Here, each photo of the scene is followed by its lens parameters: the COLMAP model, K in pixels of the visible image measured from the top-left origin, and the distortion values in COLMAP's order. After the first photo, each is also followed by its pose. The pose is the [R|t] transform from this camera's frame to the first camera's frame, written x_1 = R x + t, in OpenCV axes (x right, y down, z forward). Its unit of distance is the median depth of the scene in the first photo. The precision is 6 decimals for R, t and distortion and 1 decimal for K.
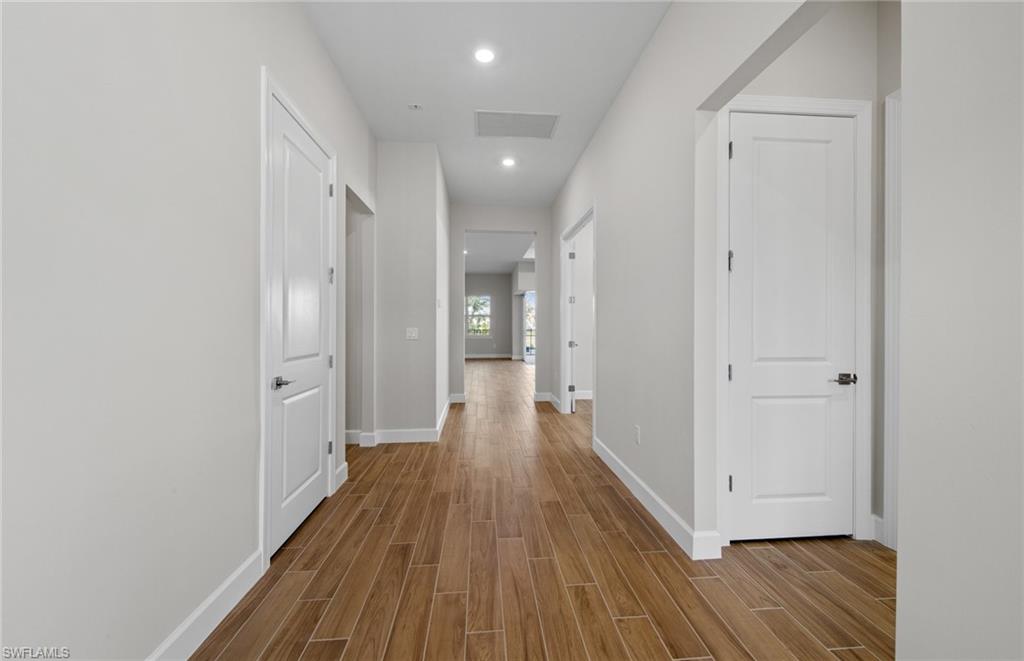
lens RADIAL K [[396.0, 0, 513.2], [0, 396.0, 326.6], [0, 0, 1]] dist [0.005868, -0.001037]
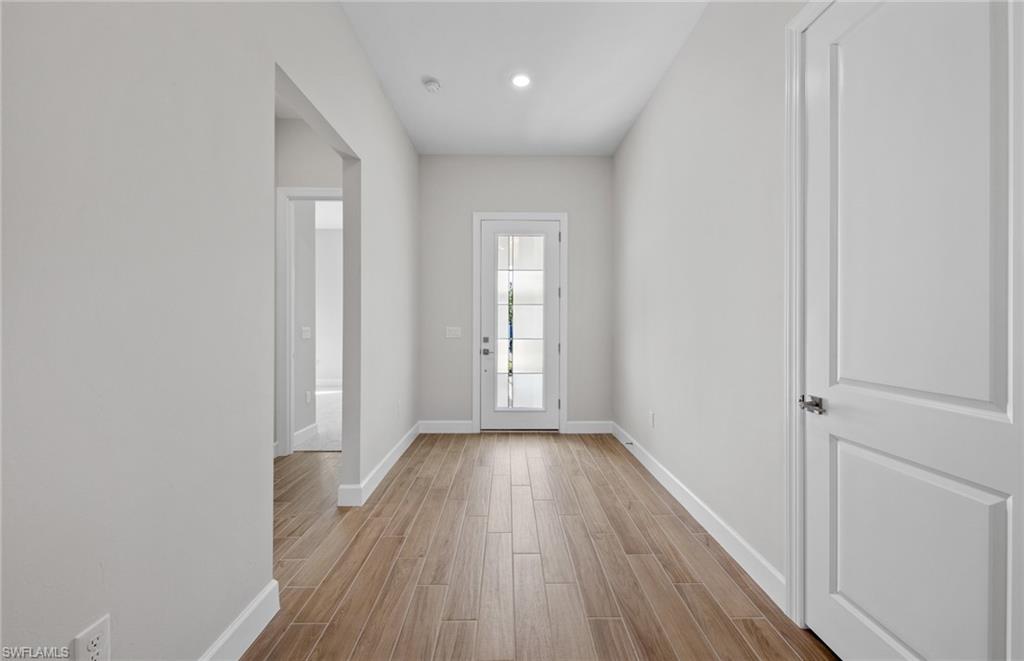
lens RADIAL K [[396.0, 0, 512.4], [0, 396.0, 326.8], [0, 0, 1]] dist [0.005868, -0.001037]
pose [[-0.997634, -0.003552, 0.068657, -0.095745], [-0.003036, 0.999966, 0.007620, -0.006667], [-0.068681, 0.007394, -0.997611, 1.990536]]
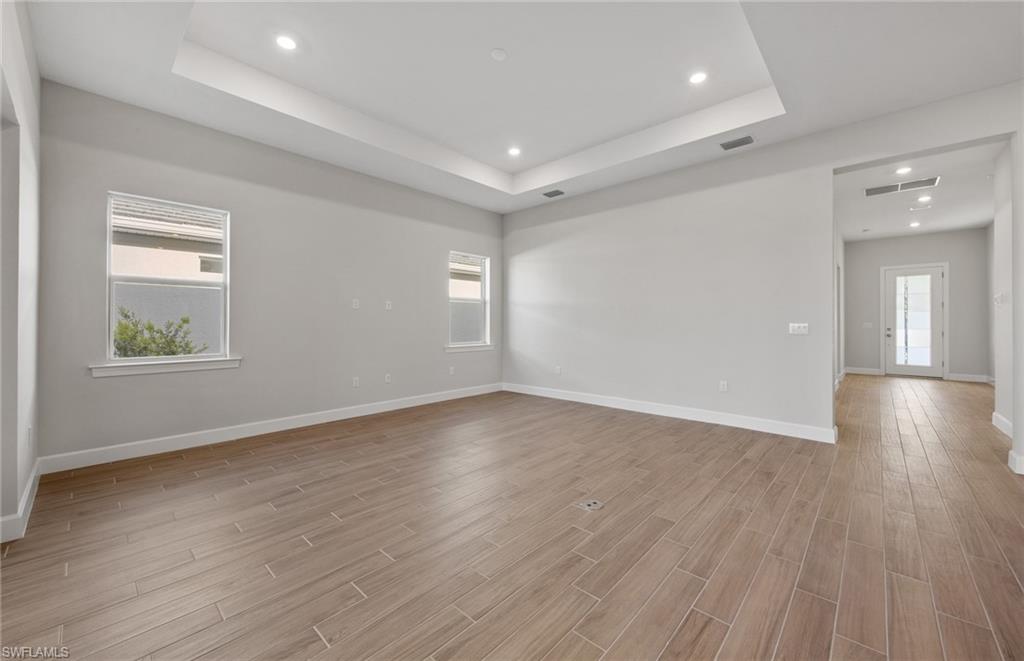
lens RADIAL K [[396.0, 0, 515.4], [0, 396.0, 321.3], [0, 0, 1]] dist [0.005868, -0.001037]
pose [[-0.683888, 0.002792, 0.729582, -0.156954], [-0.001146, 0.999987, -0.004901, 0.011195], [-0.729586, -0.004188, -0.683876, 4.619763]]
